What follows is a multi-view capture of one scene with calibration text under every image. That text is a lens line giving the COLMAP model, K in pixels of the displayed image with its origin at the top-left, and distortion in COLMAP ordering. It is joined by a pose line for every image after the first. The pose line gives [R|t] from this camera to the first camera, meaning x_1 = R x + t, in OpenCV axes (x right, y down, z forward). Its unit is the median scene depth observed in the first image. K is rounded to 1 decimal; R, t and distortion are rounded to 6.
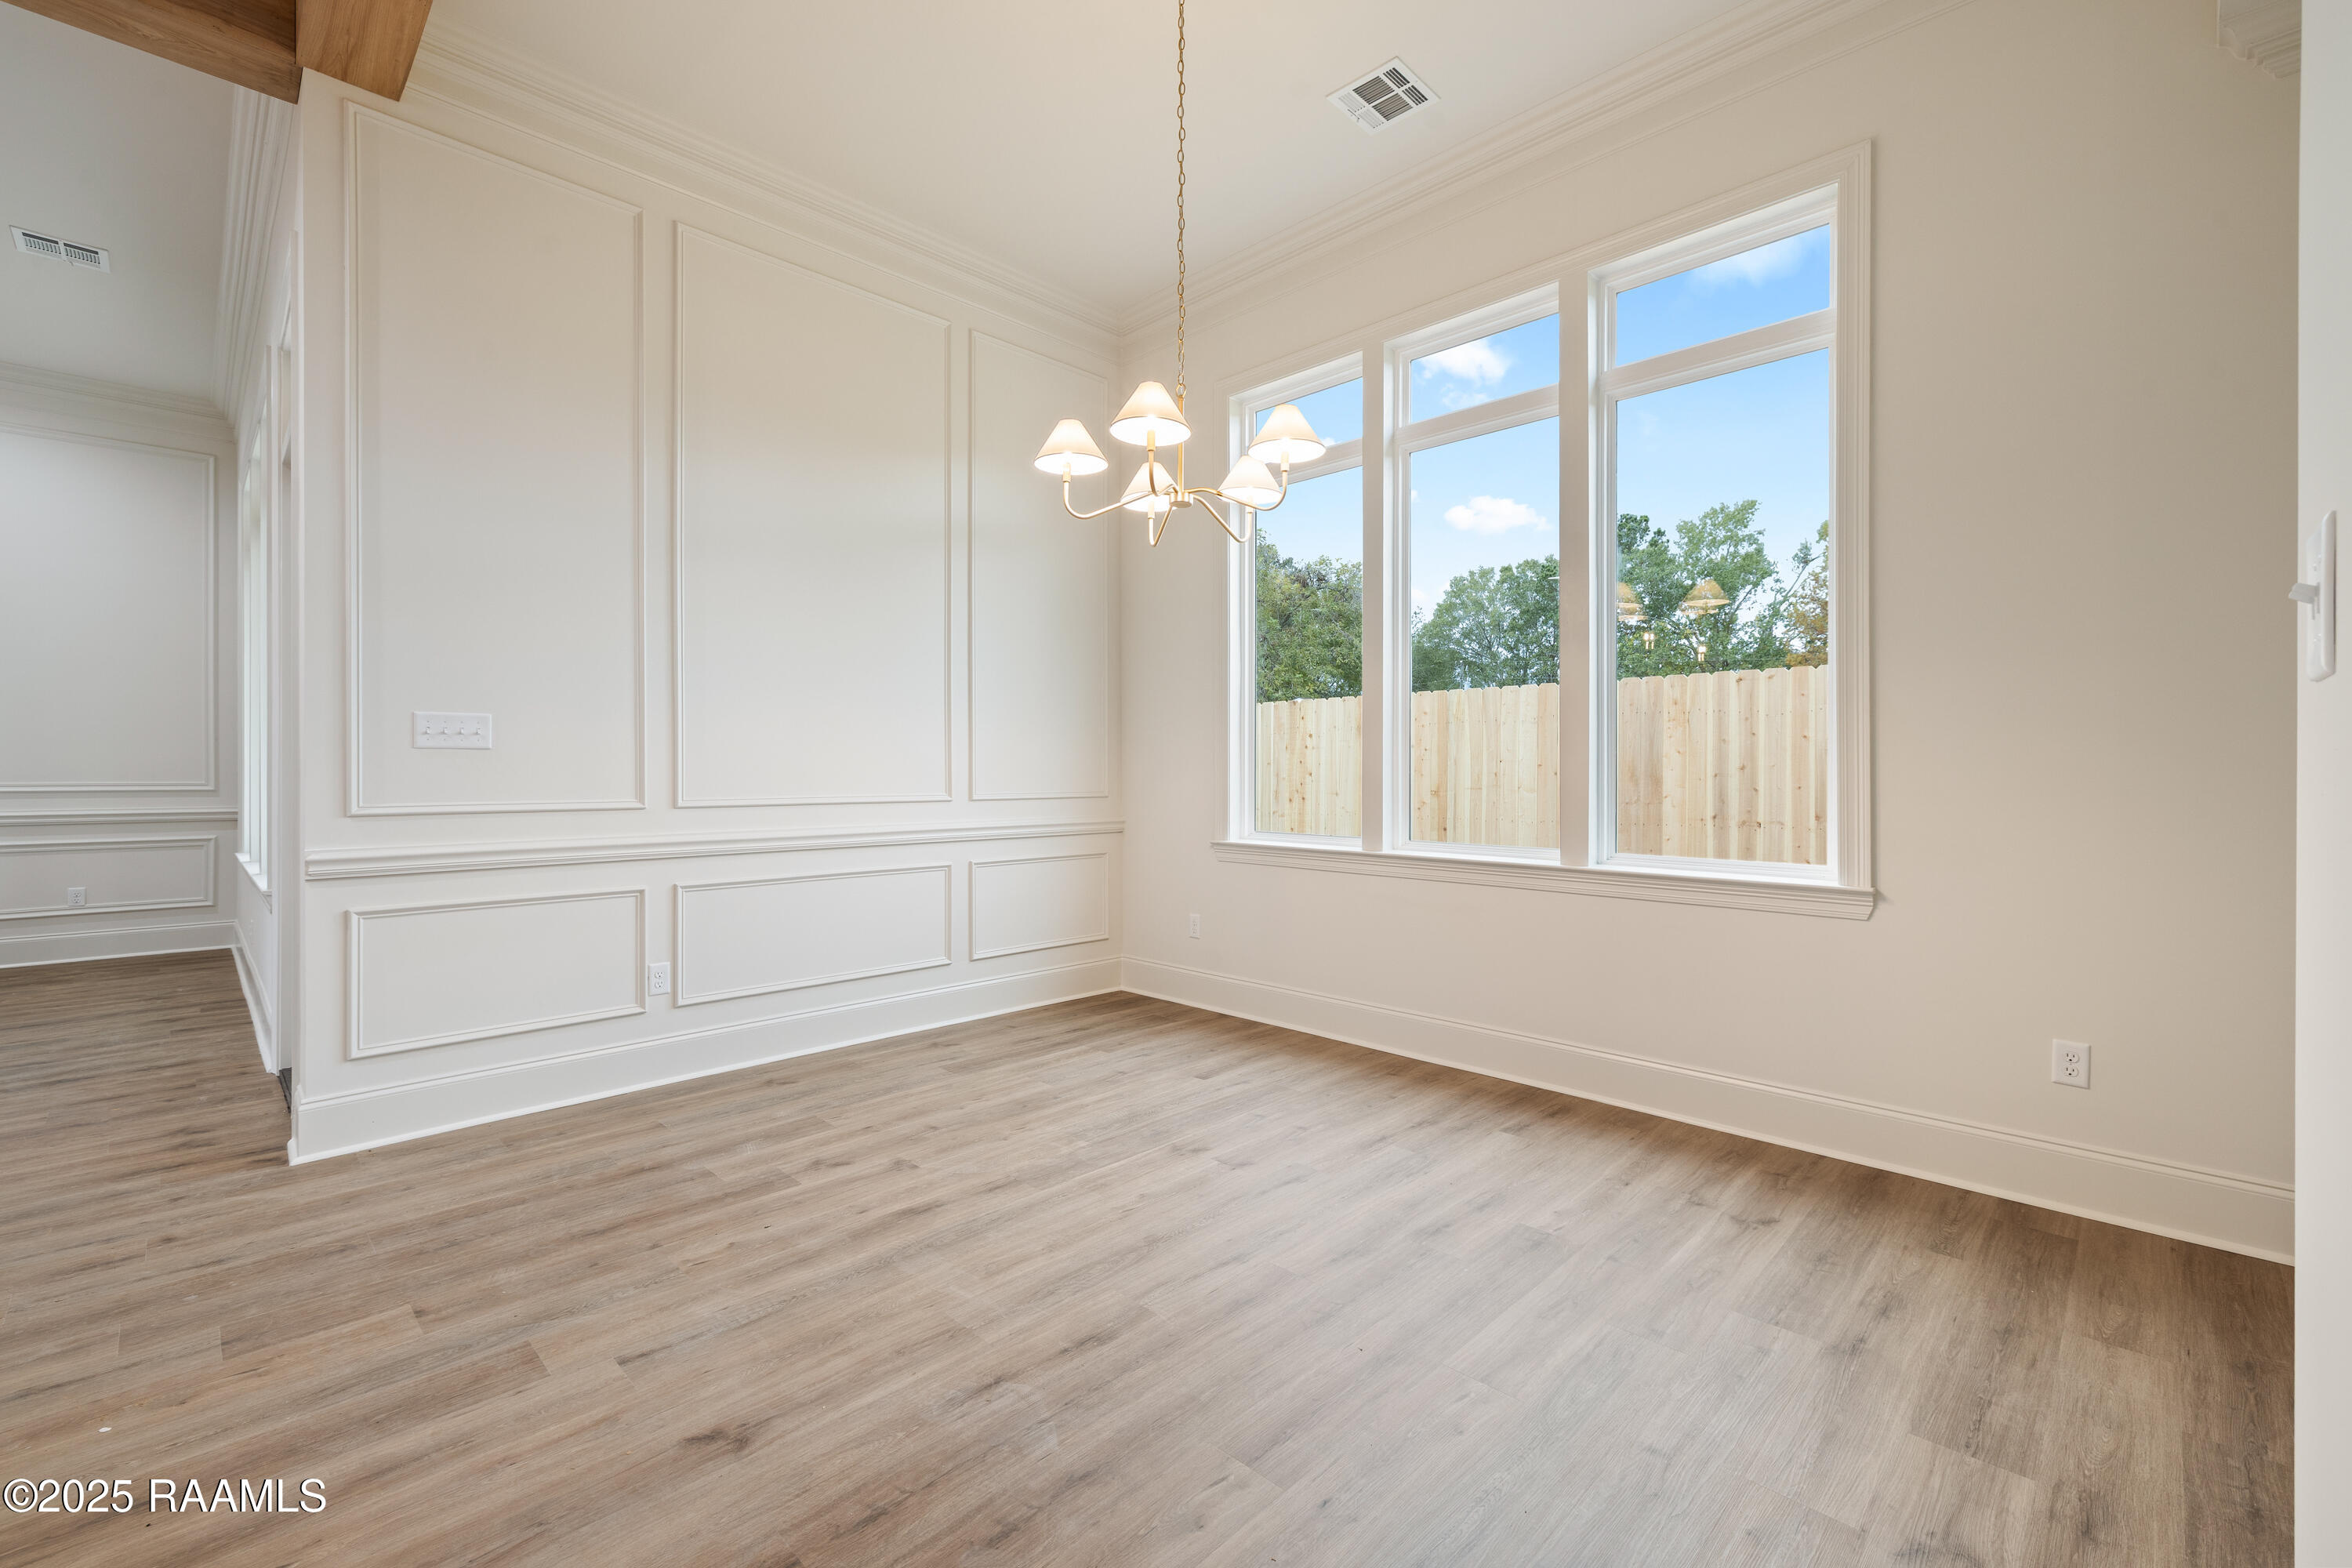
lens RADIAL K [[992.1, 0, 1173.6], [0, 992.1, 768.3], [0, 0, 1]] dist [0.000564, 0.000234]
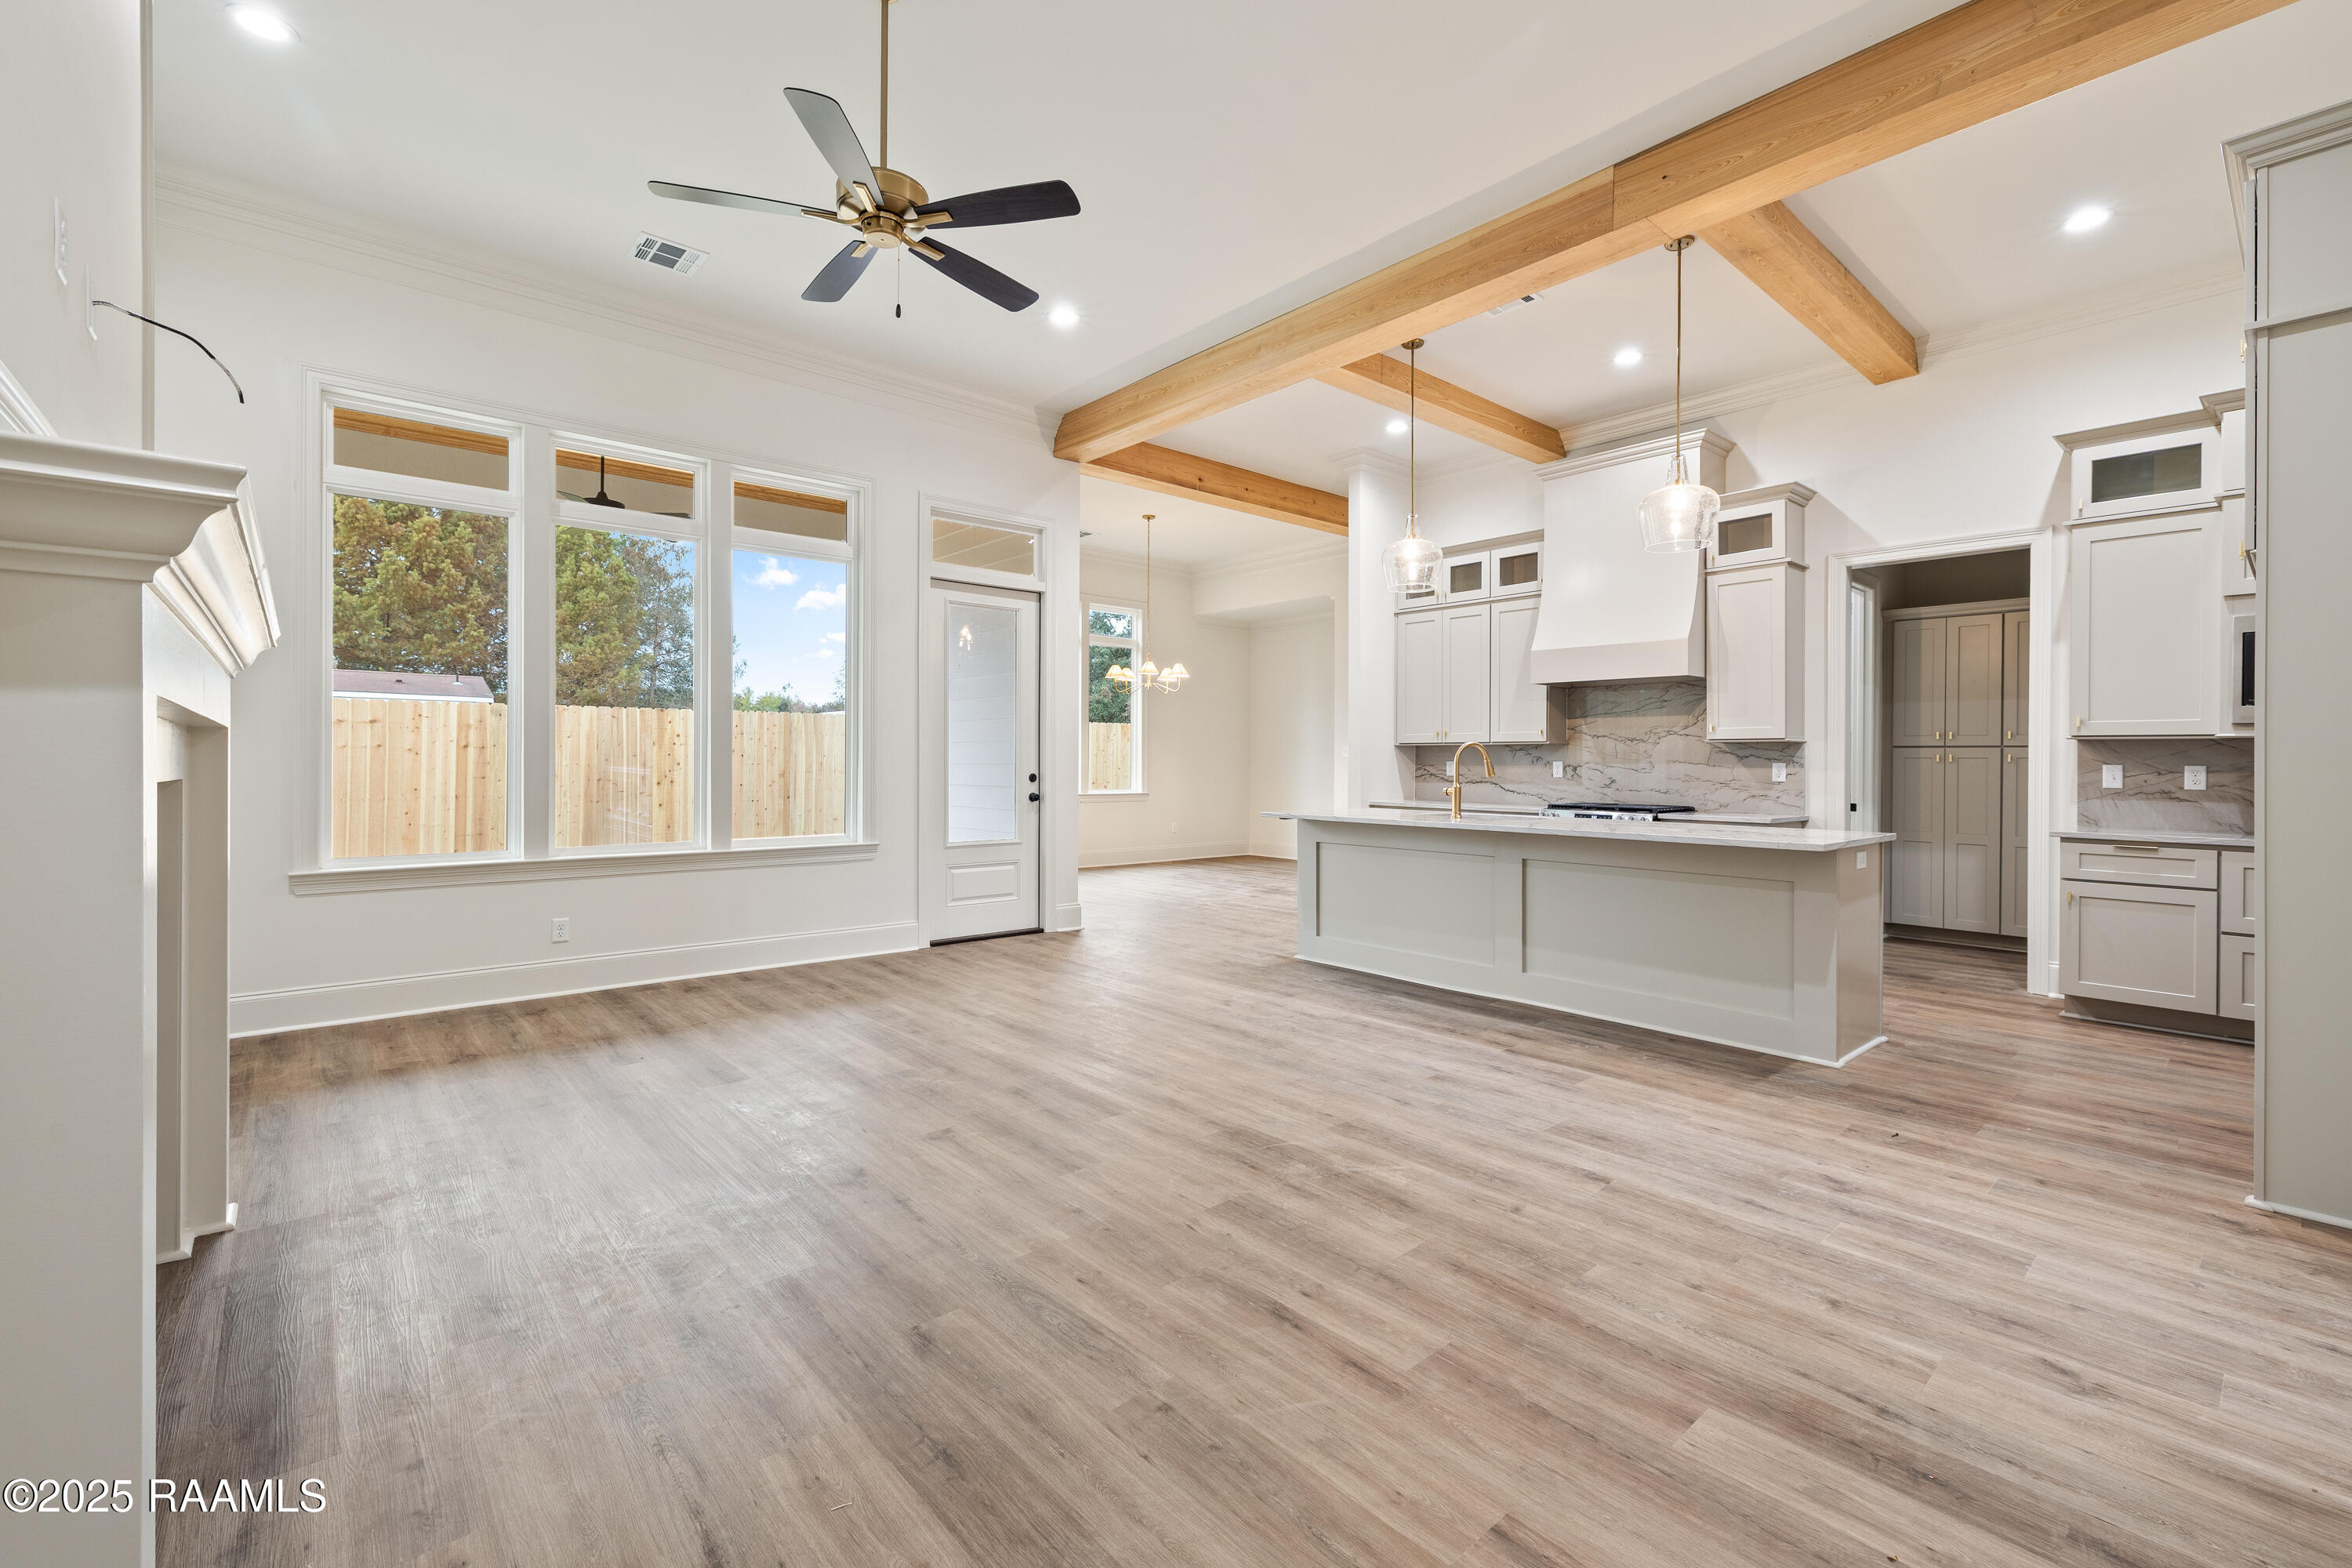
lens RADIAL K [[1015.3, 0, 1167.2], [0, 1015.3, 763.0], [0, 0, 1]] dist [0.006836, 0.000158]
pose [[0.078354, 0.002762, 0.996922, -2.909318], [-0.008288, 0.999963, -0.002119, 0.006133], [-0.996891, -0.008096, 0.078374, 0.527659]]
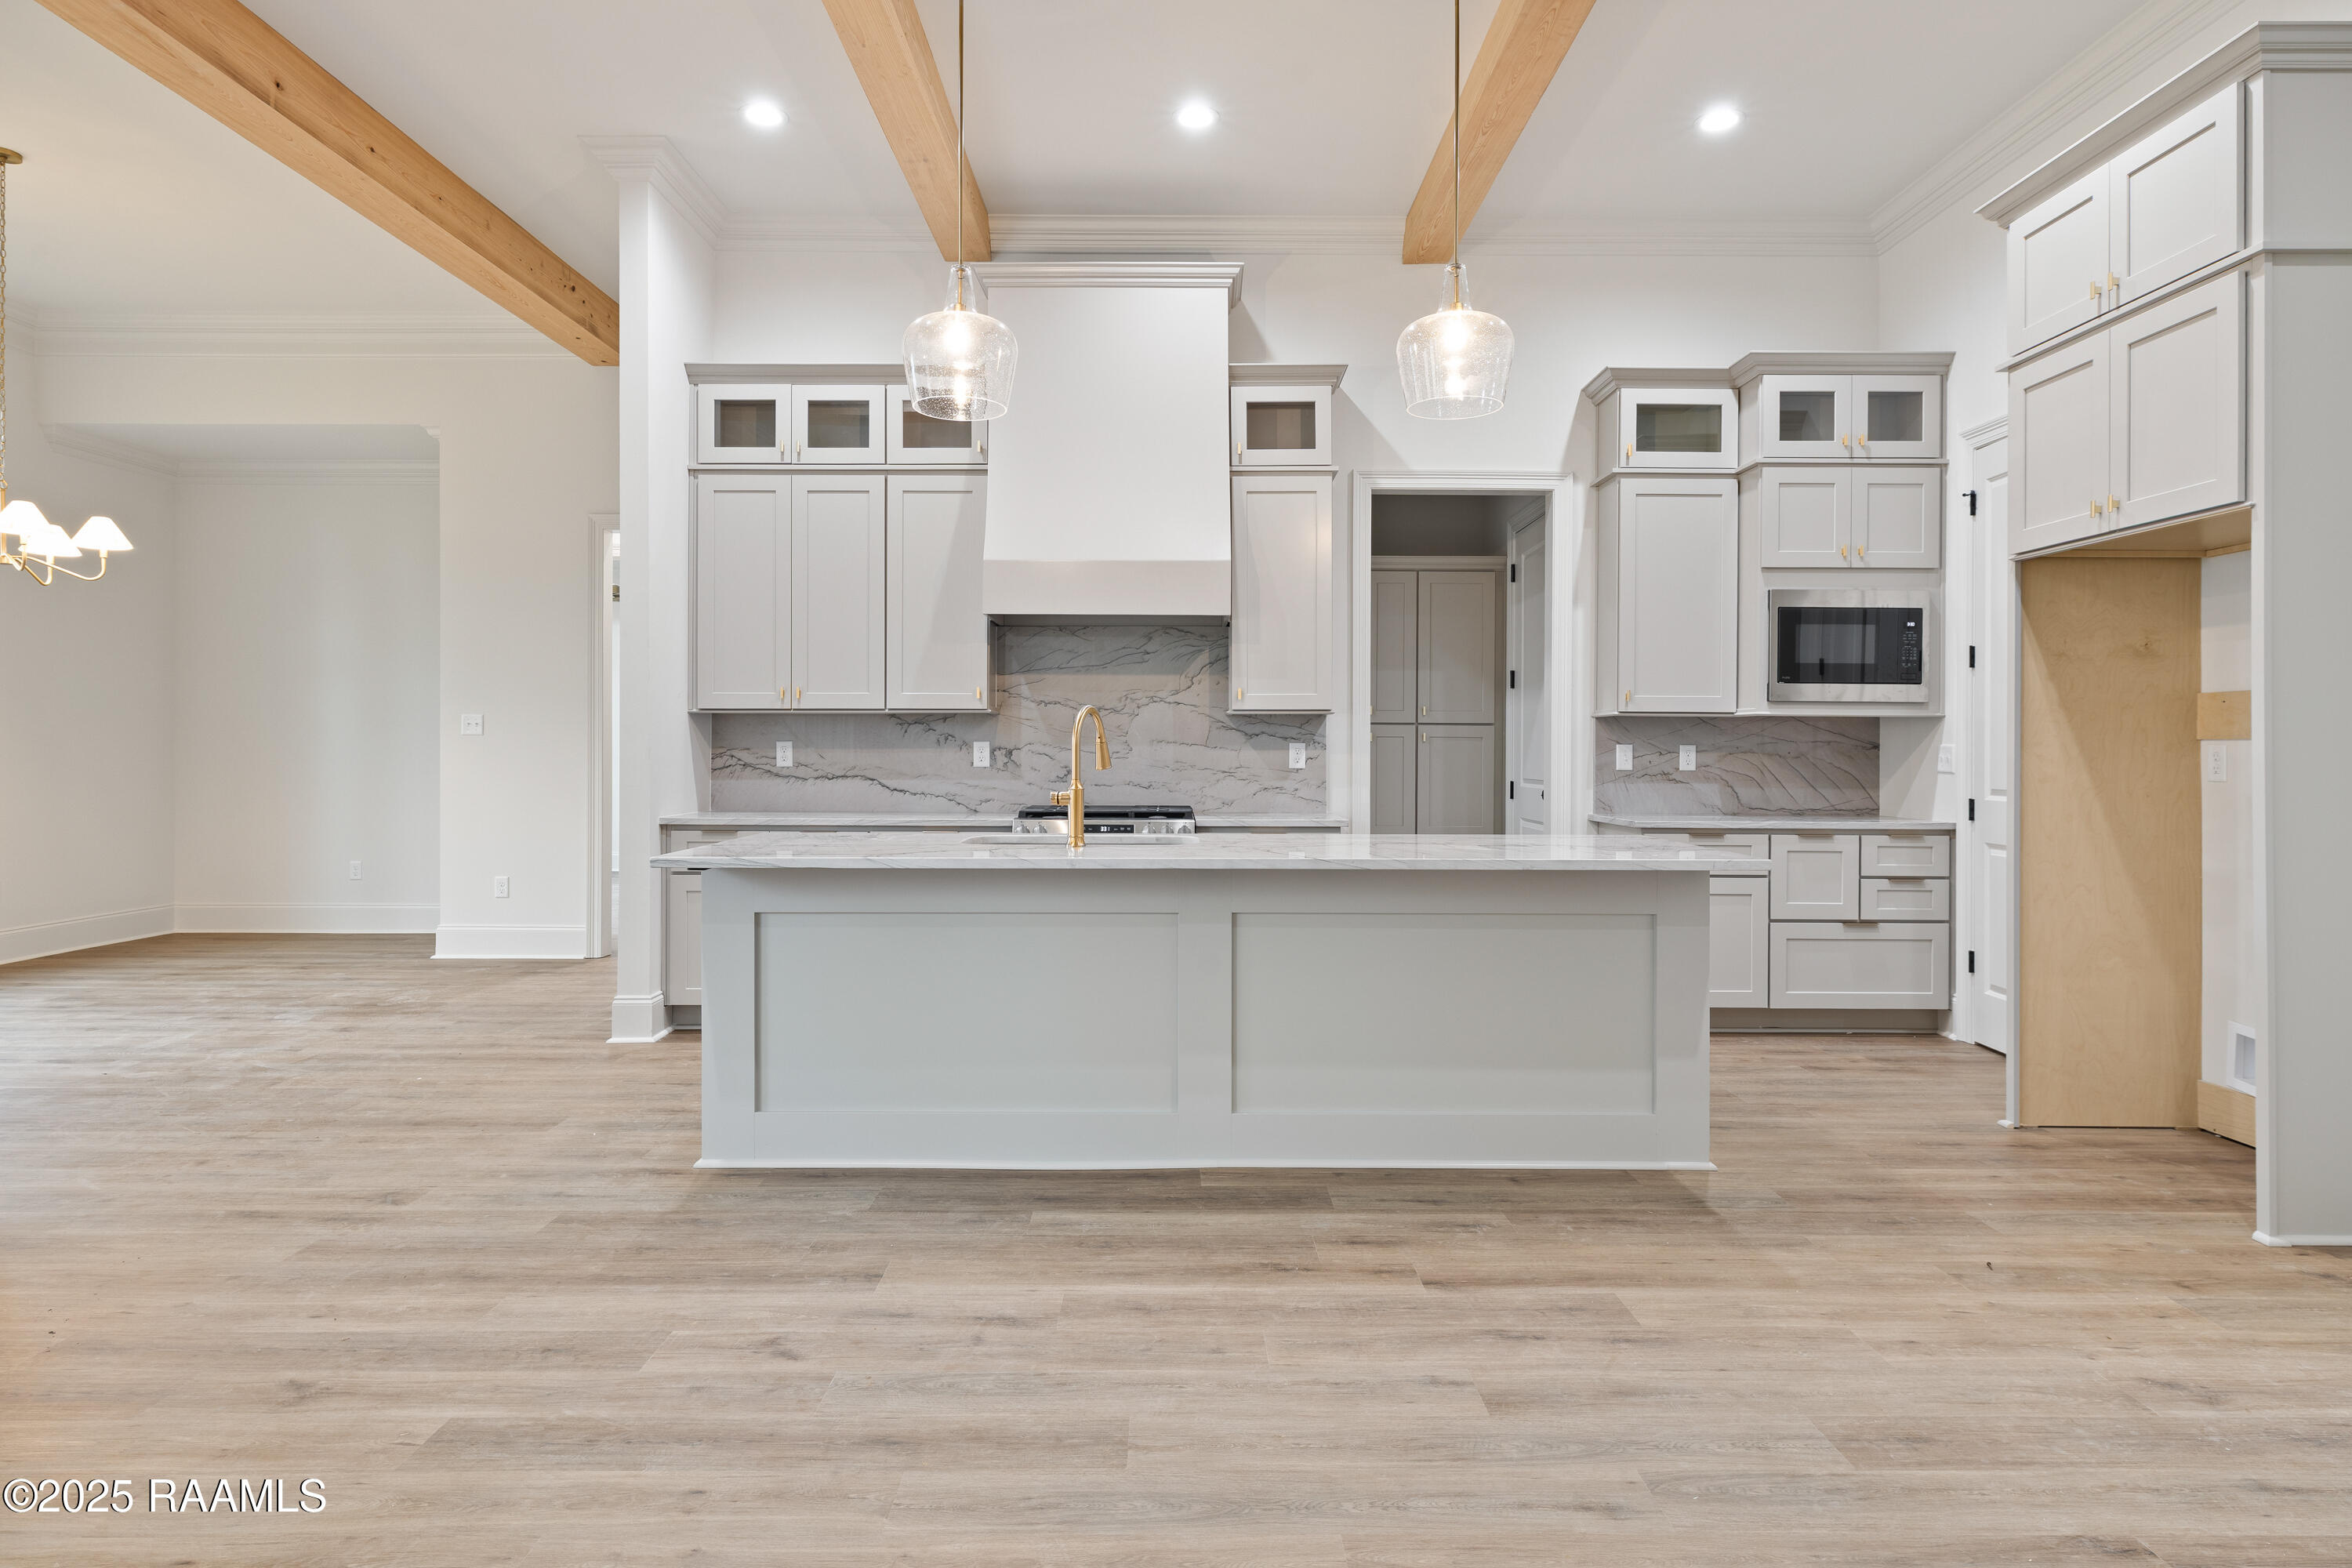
lens RADIAL K [[1326.3, 0, 1183.5], [0, 1326.3, 750.4], [0, 0, 1]] dist [0.001320, 0.000200]
pose [[-0.706825, 0.000123, 0.707389, -2.124112], [-0.001461, 0.999998, -0.001633, 0.005765], [-0.707387, -0.002188, -0.706823, 0.937882]]
